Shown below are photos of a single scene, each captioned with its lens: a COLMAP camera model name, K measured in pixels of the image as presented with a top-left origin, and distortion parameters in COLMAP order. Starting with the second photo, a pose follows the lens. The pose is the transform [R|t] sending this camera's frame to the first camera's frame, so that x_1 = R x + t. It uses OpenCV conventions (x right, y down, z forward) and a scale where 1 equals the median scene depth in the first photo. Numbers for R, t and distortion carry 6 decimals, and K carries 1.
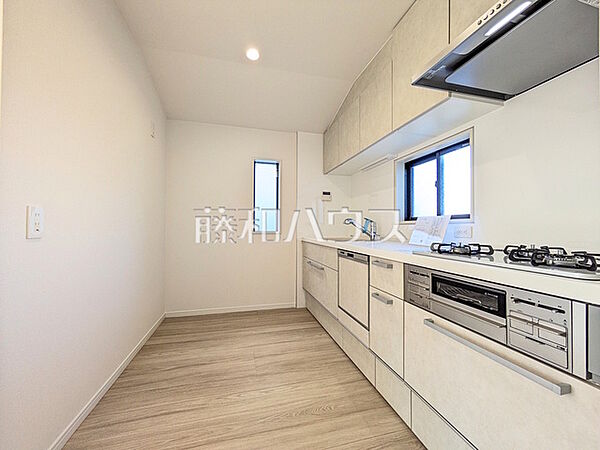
lens RADIAL K [[238.5, 0, 301.3], [0, 238.5, 222.9], [0, 0, 1]] dist [-0.000003, -0.000024]
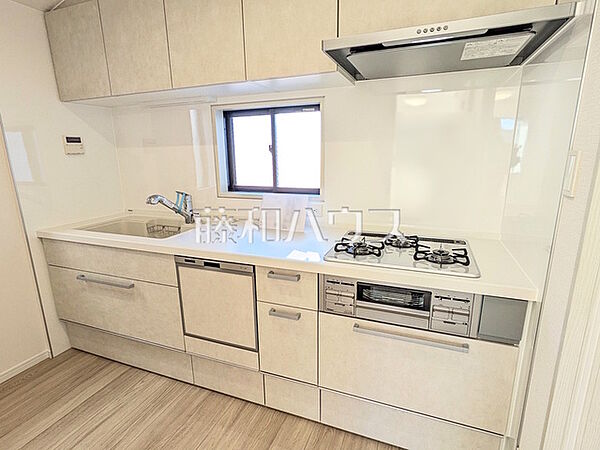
lens RADIAL K [[321.6, 0, 300.0], [0, 321.6, 225.0], [0, 0, 1]] dist [-0.004095, -0.001661]
pose [[0.591214, -0.195784, 0.782390, -0.391184], [0.001837, 0.970412, 0.241447, -0.225634], [-0.806512, -0.141309, 0.574081, 0.305455]]
